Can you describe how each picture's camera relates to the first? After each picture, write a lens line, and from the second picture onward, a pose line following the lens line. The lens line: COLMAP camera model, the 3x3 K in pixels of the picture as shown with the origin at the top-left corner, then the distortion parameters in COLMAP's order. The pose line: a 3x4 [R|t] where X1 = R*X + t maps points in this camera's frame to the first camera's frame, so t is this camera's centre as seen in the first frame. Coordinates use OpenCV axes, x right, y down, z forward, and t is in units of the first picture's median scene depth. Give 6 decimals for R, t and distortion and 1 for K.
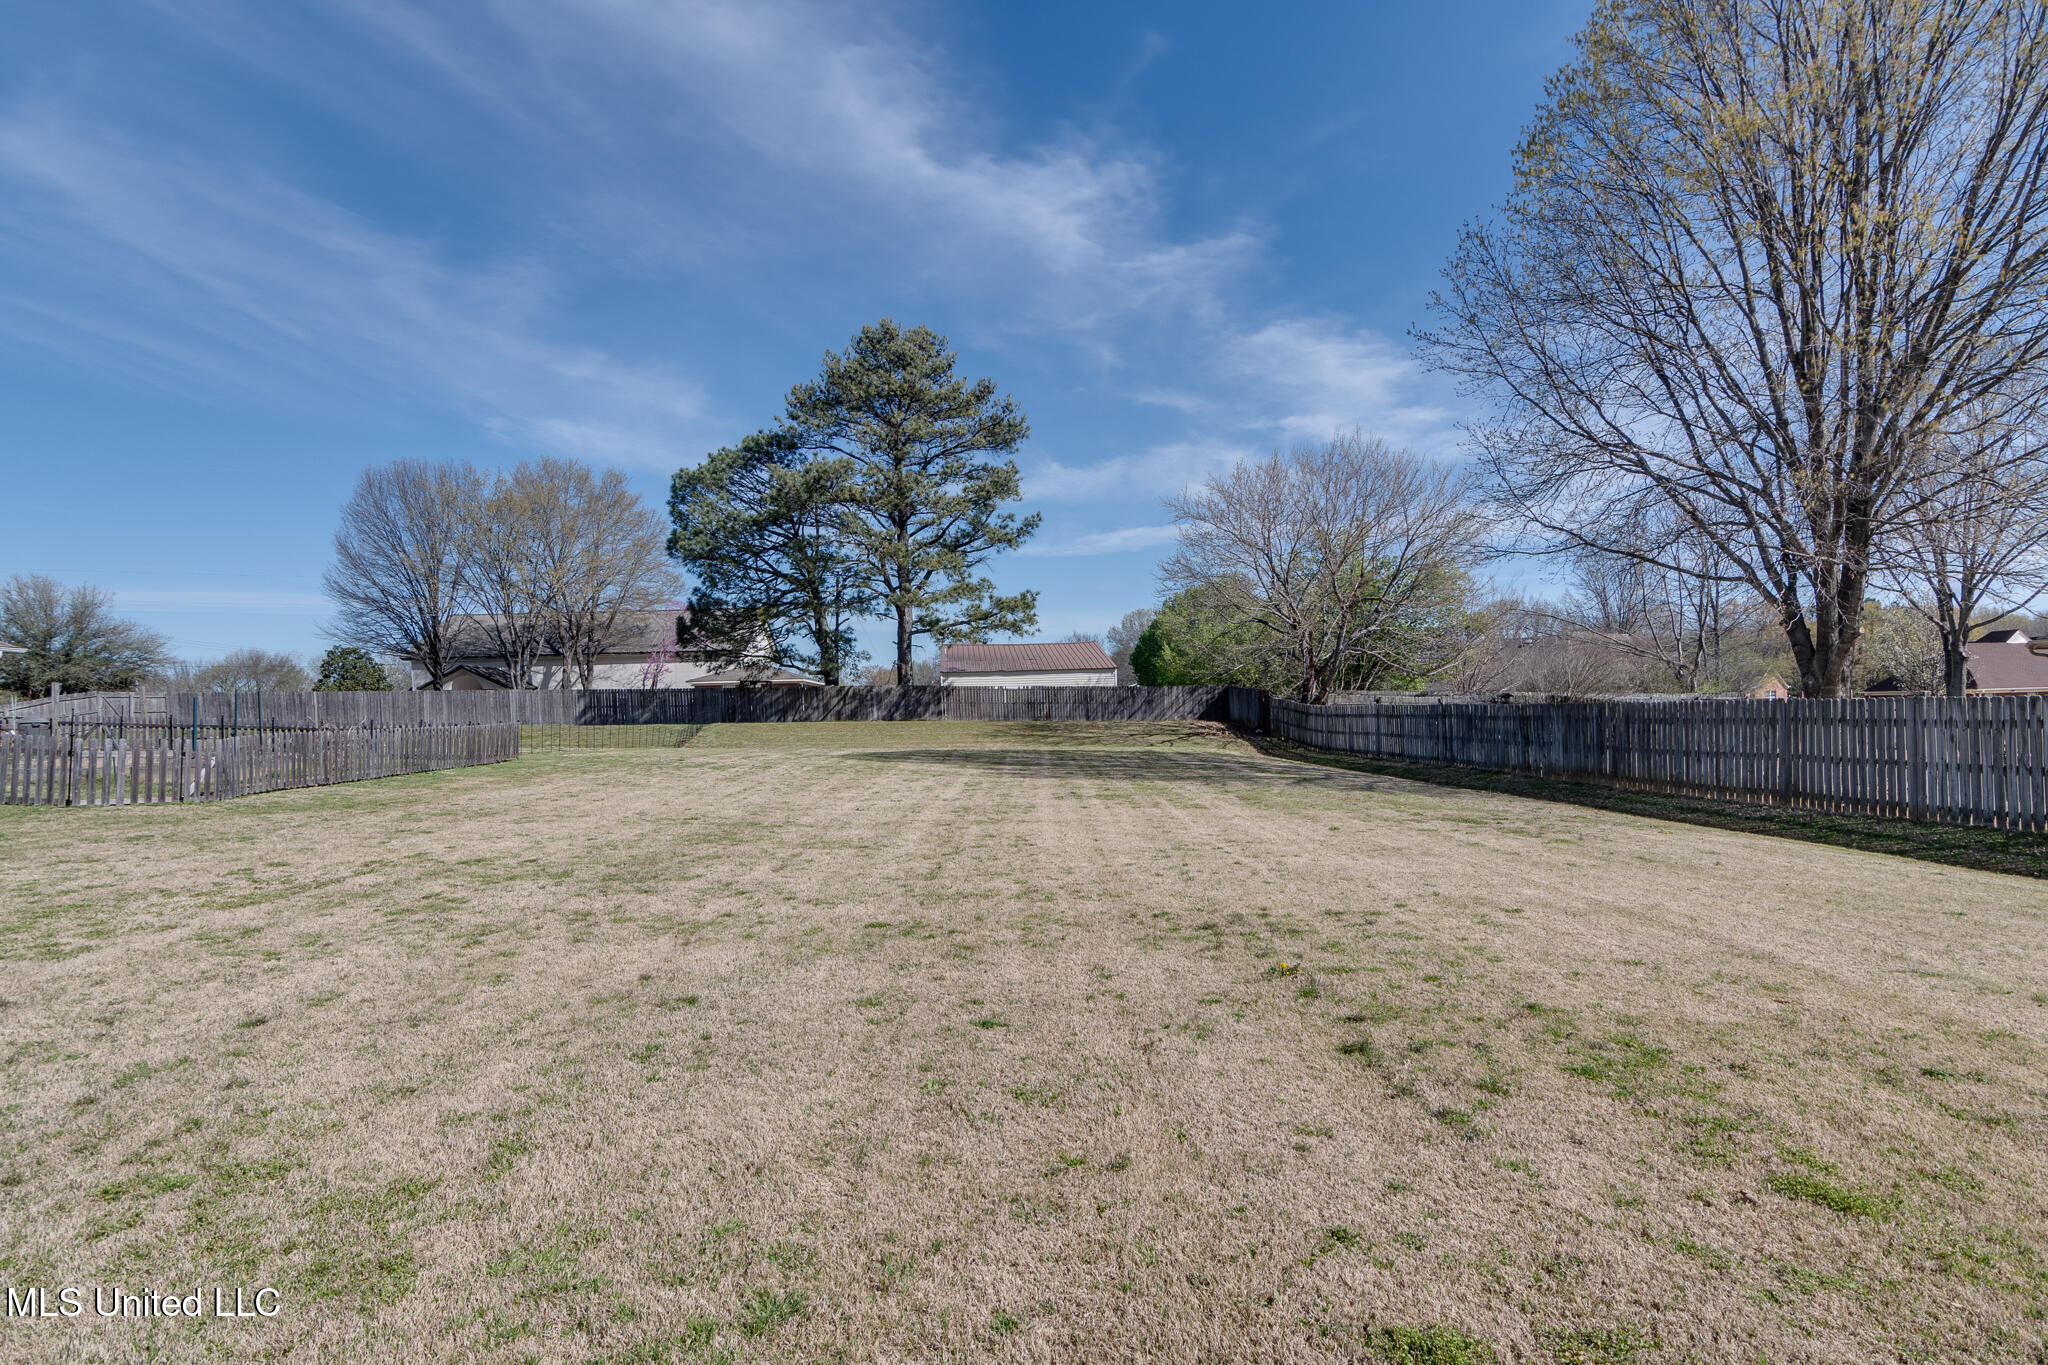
lens RADIAL K [[1005.7, 0, 1010.4], [0, 1005.7, 719.7], [0, 0, 1]] dist [-0.003008, -0.000269]
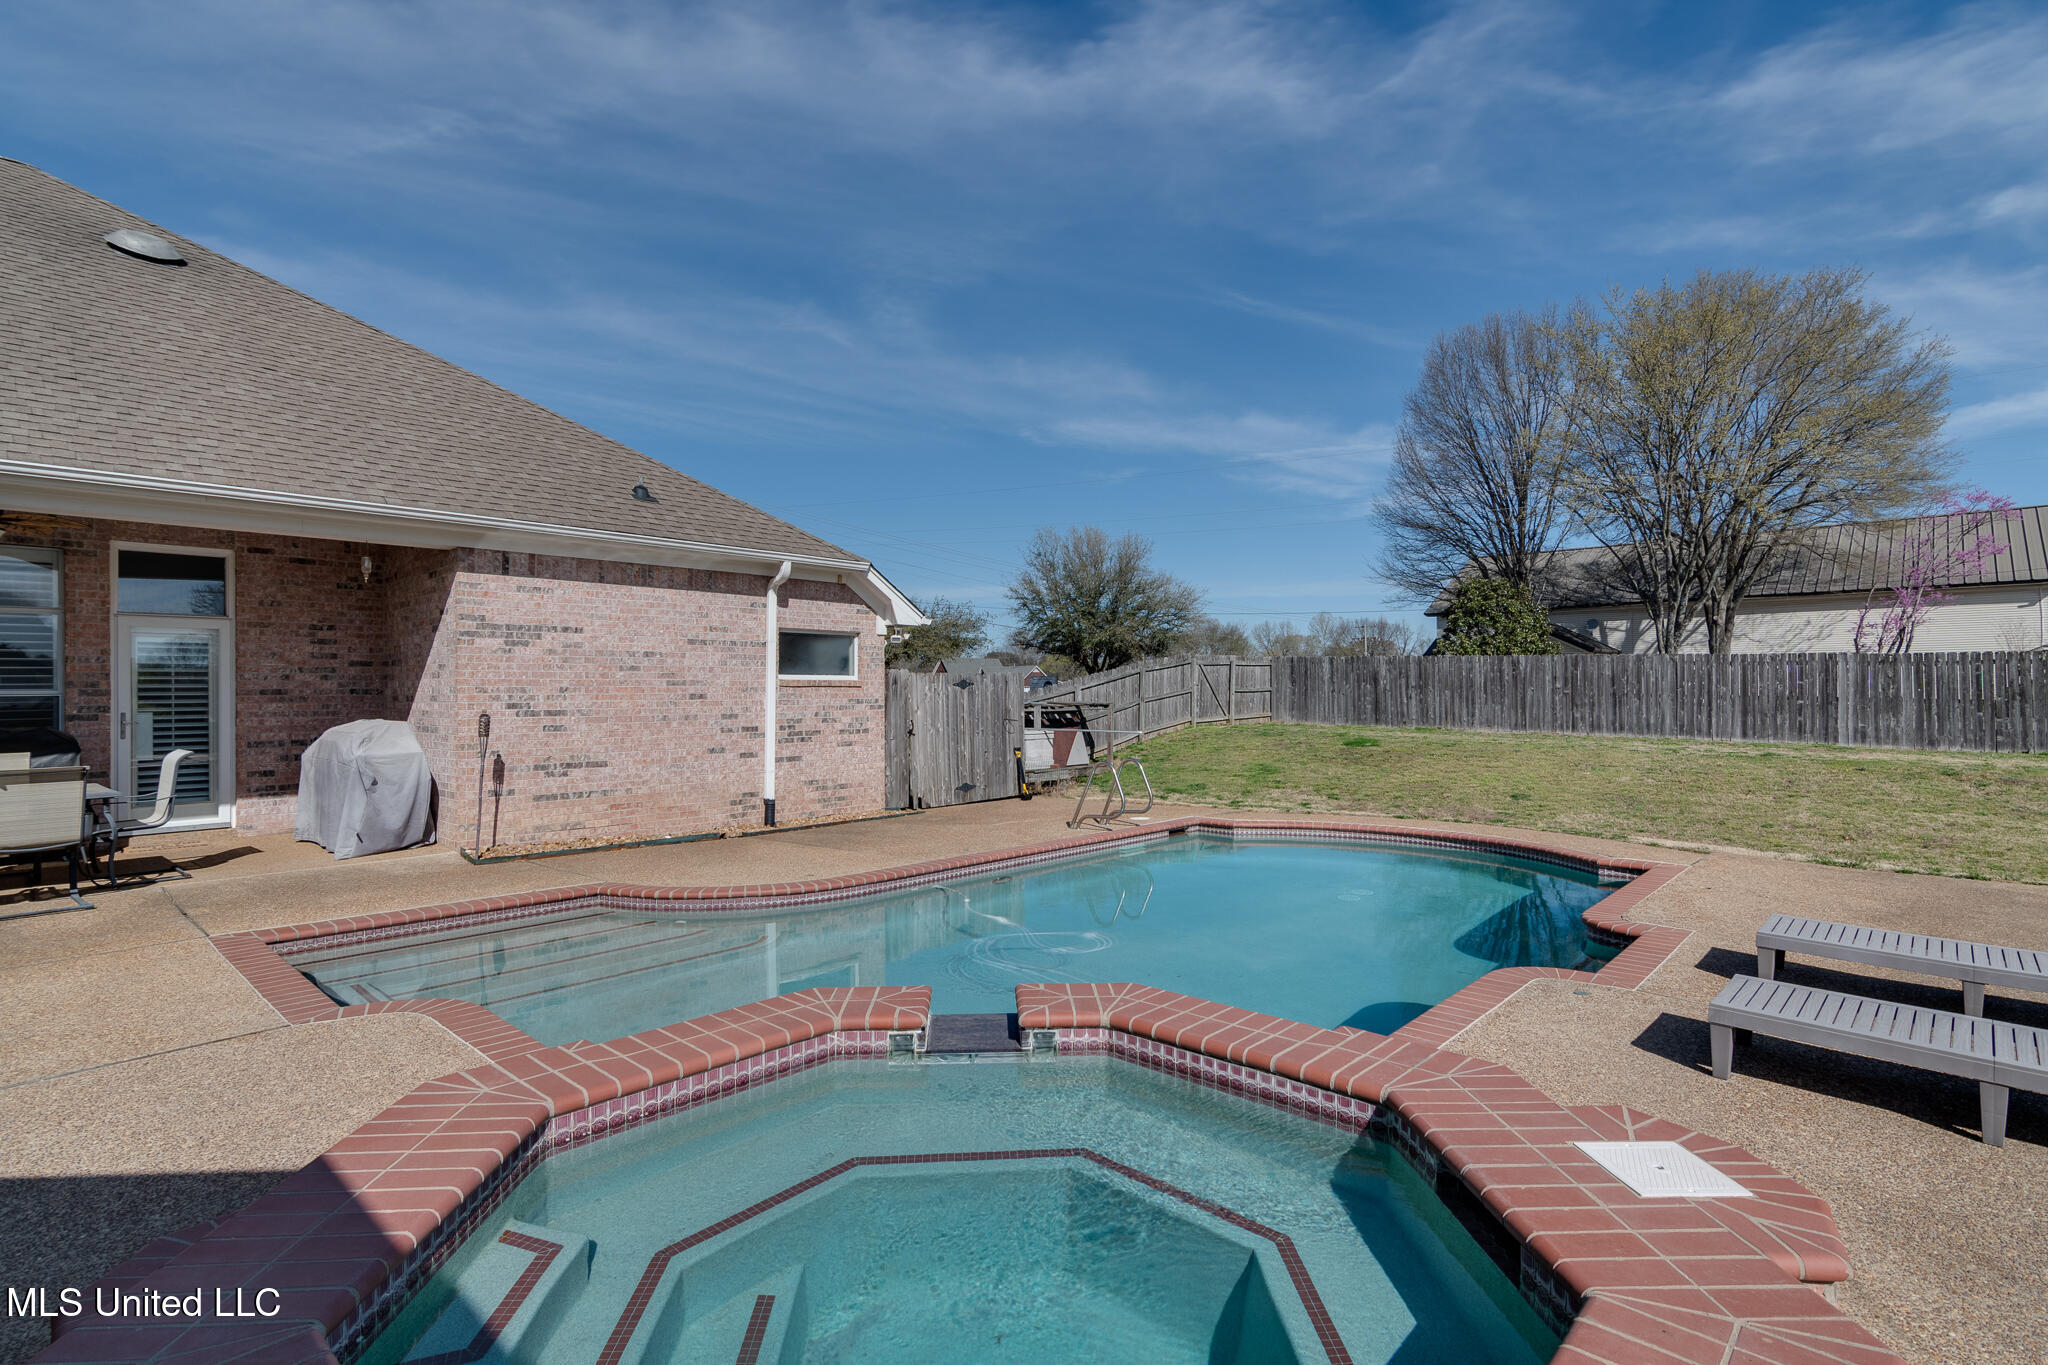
lens RADIAL K [[1091.3, 0, 1024.0], [0, 1091.3, 682.5], [0, 0, 1]] dist [0.000096, 0.000104]
pose [[0.685410, 0.019068, -0.727908, -0.279567], [-0.022996, 0.999725, 0.004535, -0.006822], [0.727794, 0.013631, 0.685660, 0.271633]]
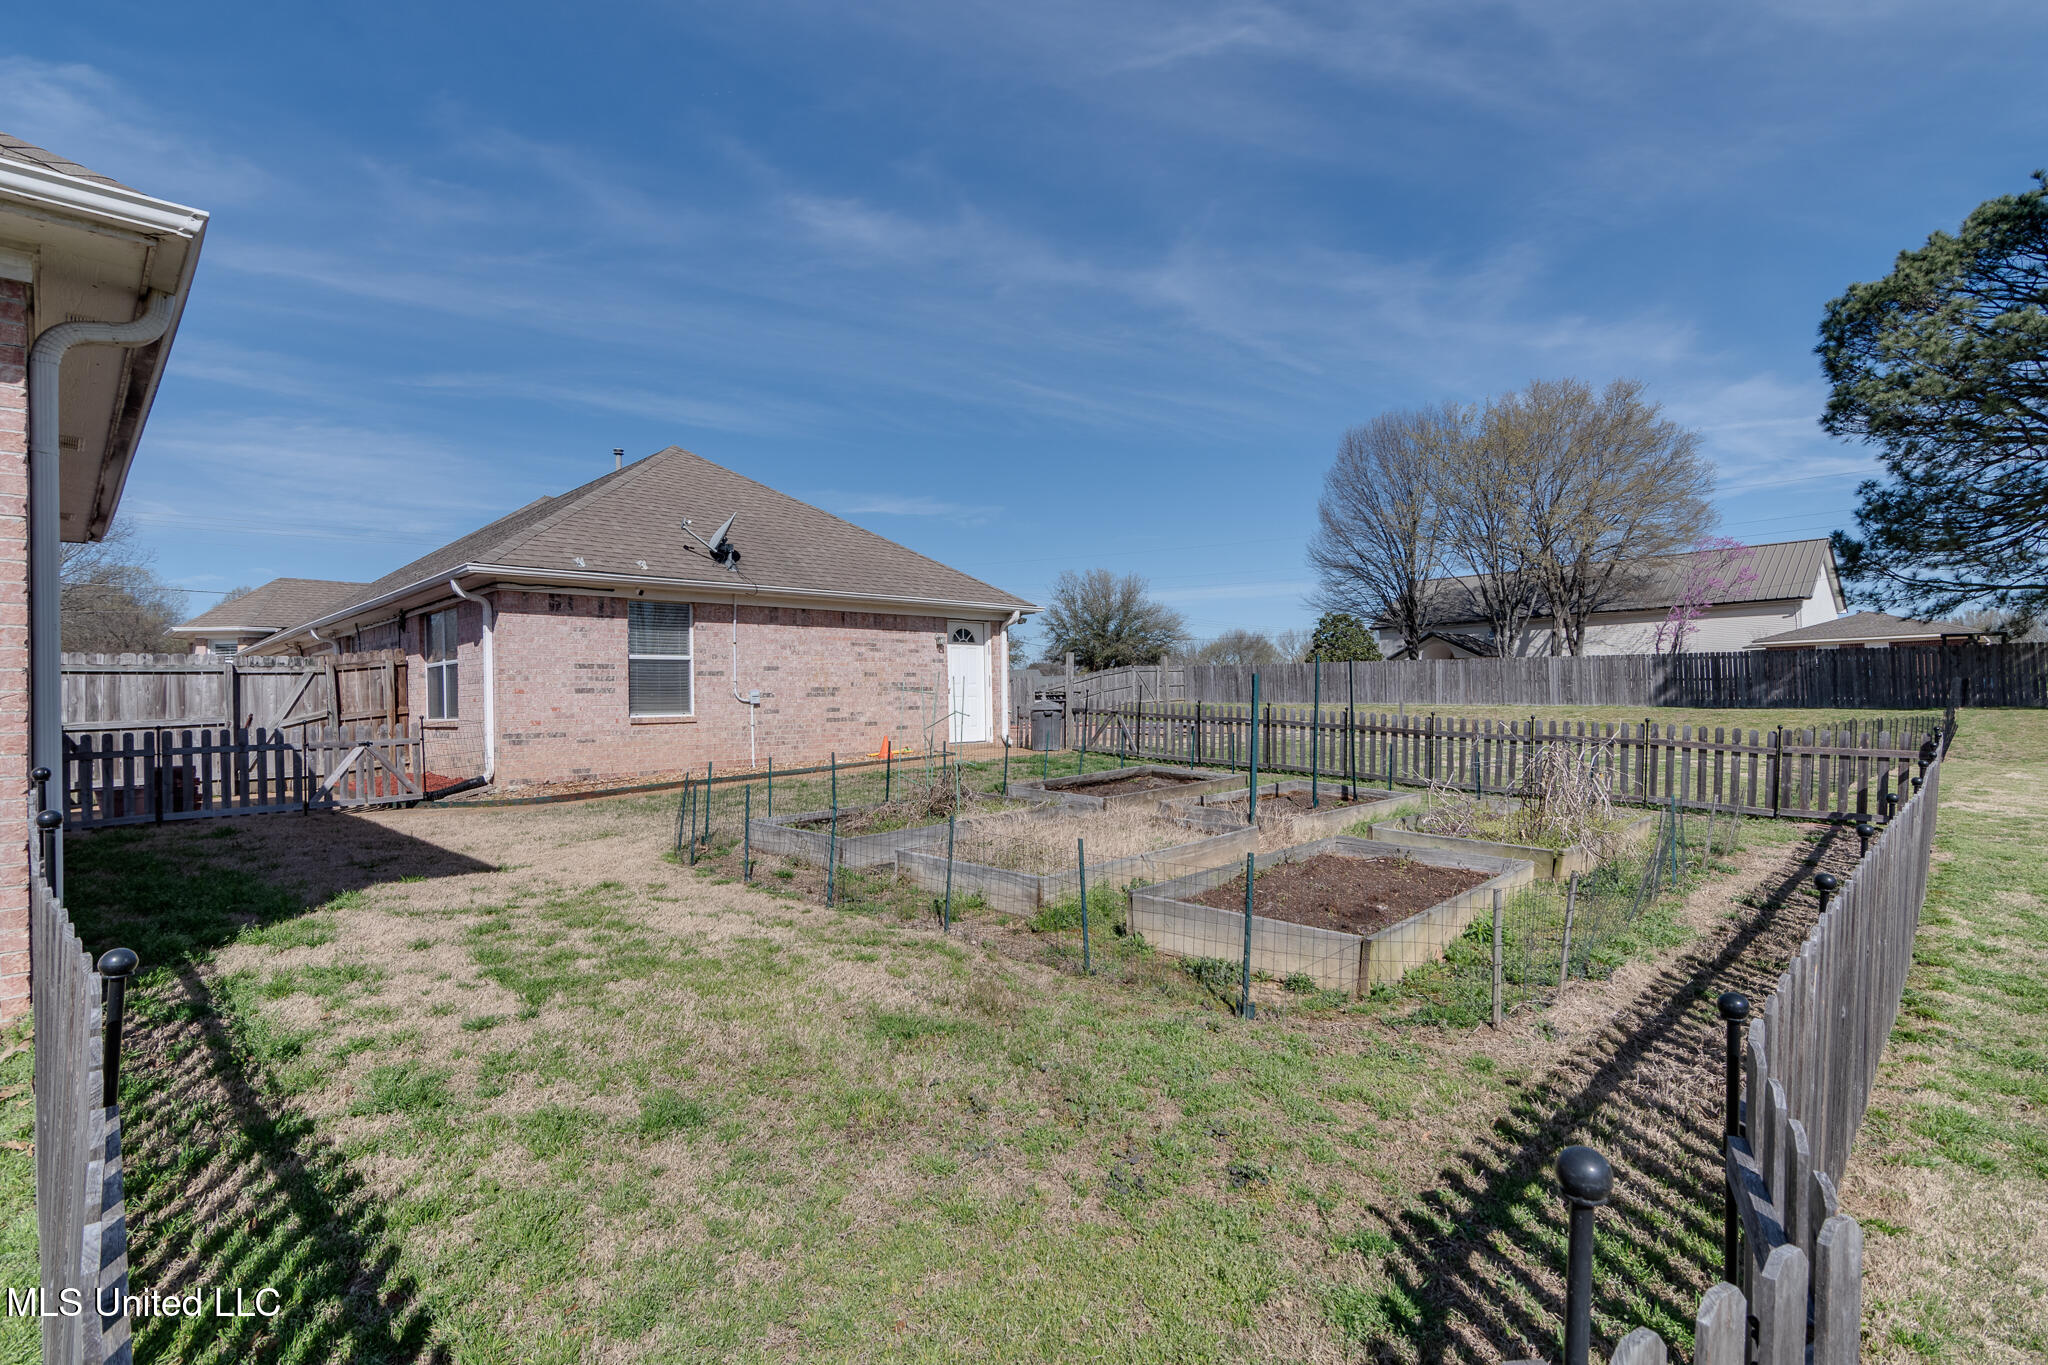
lens RADIAL K [[1005.7, 0, 1010.4], [0, 1005.7, 719.7], [0, 0, 1]] dist [-0.003008, -0.000269]
pose [[0.646645, 0.029043, -0.762238, -0.108979], [-0.005507, 0.999427, 0.033409, -0.003425], [0.762771, -0.017406, 0.646434, 0.126840]]
